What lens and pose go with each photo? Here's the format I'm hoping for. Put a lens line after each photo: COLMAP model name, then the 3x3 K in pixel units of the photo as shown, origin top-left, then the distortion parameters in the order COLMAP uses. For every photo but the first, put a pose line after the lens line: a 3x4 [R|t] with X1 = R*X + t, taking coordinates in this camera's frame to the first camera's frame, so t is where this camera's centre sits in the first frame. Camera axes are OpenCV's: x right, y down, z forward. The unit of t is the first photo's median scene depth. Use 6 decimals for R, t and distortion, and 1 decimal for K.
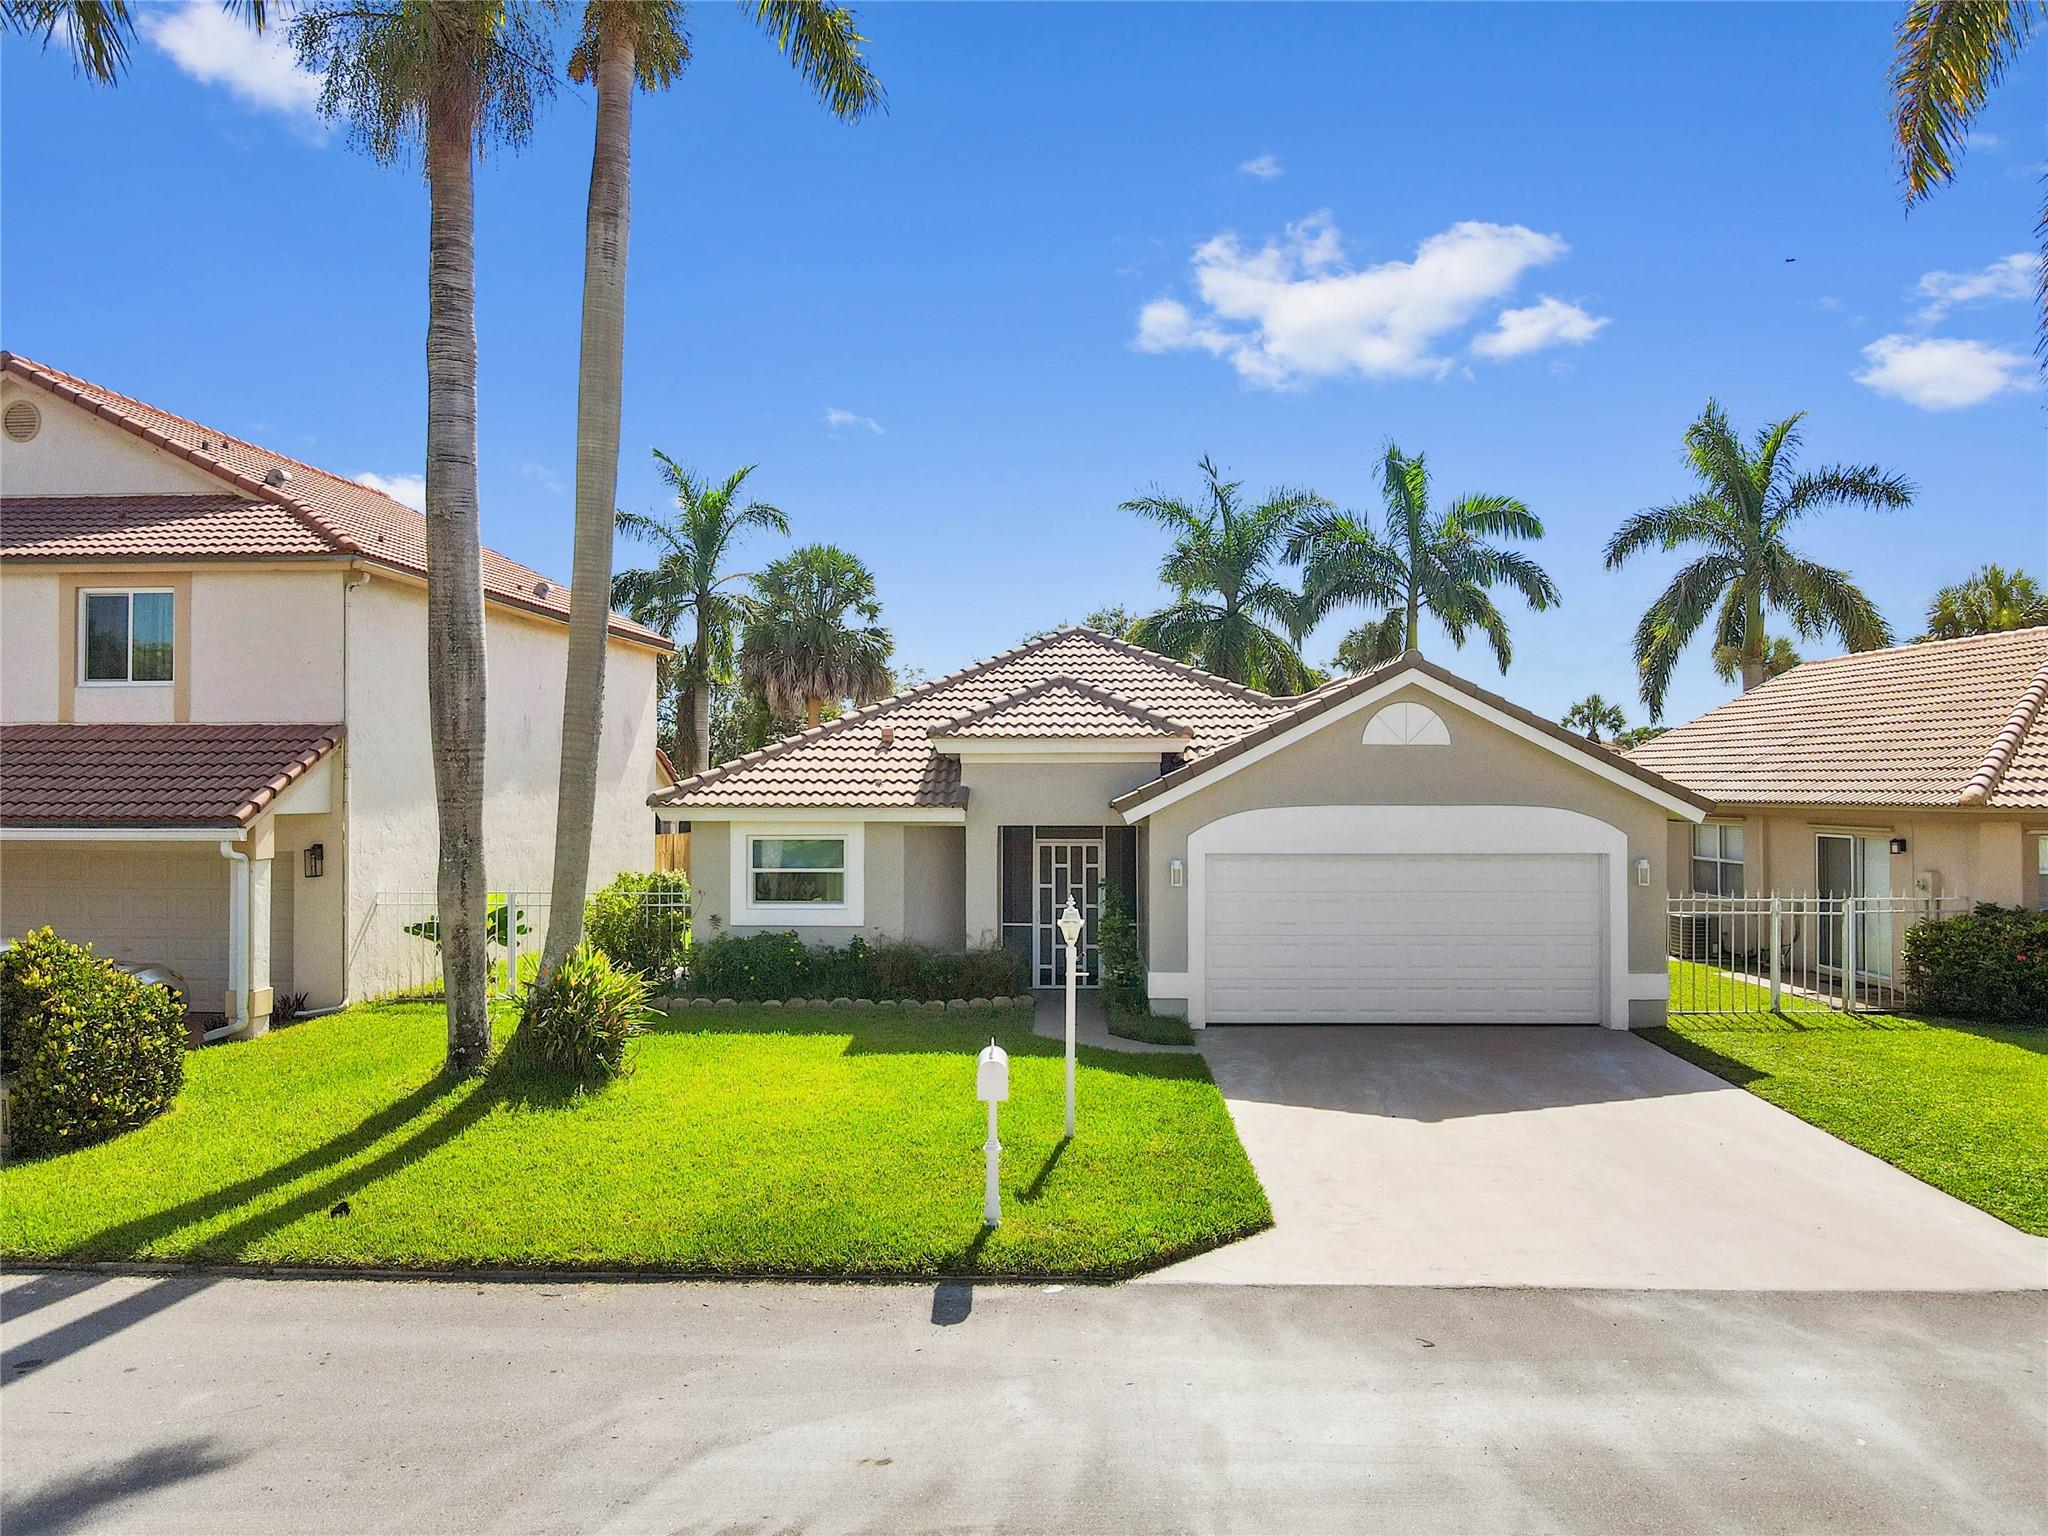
lens RADIAL K [[1518.4, 0, 1024.0], [0, 1518.4, 768.0], [0, 0, 1]] dist [-0.032236, 0.074326]
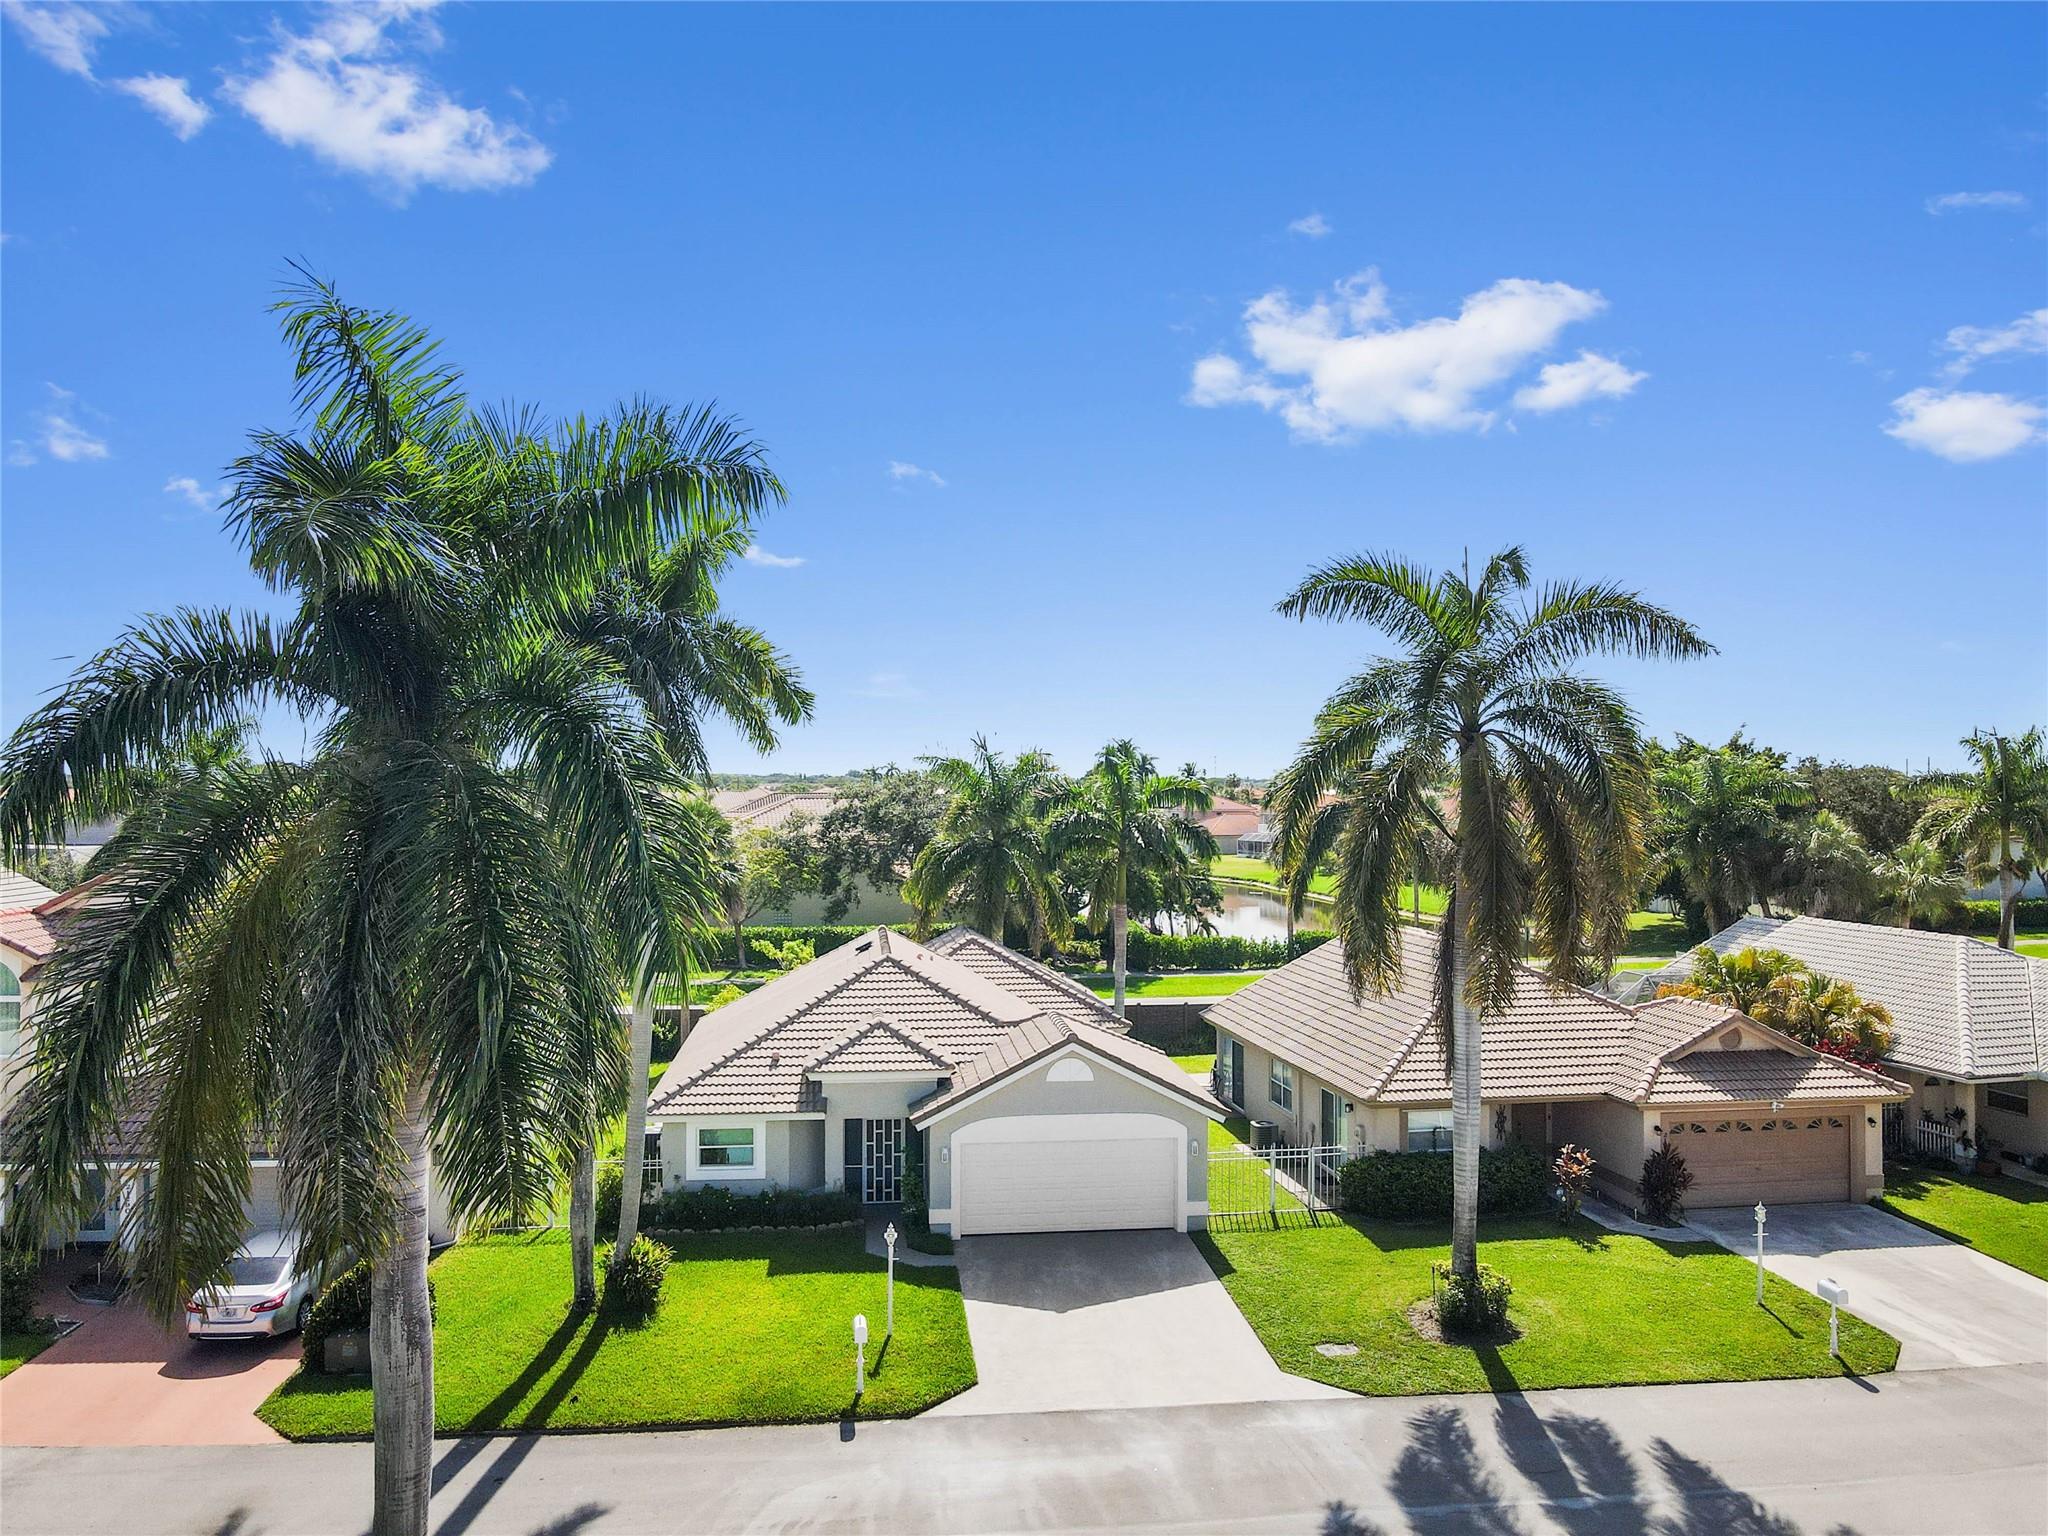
lens RADIAL K [[1518.4, 0, 1024.0], [0, 1518.4, 768.0], [0, 0, 1]] dist [-0.032236, 0.074326]
pose [[0.991004, 0.000401, 0.133830, -0.081542], [-0.000705, 0.999997, 0.002218, -0.669384], [-0.133828, -0.002292, 0.991002, -1.360582]]
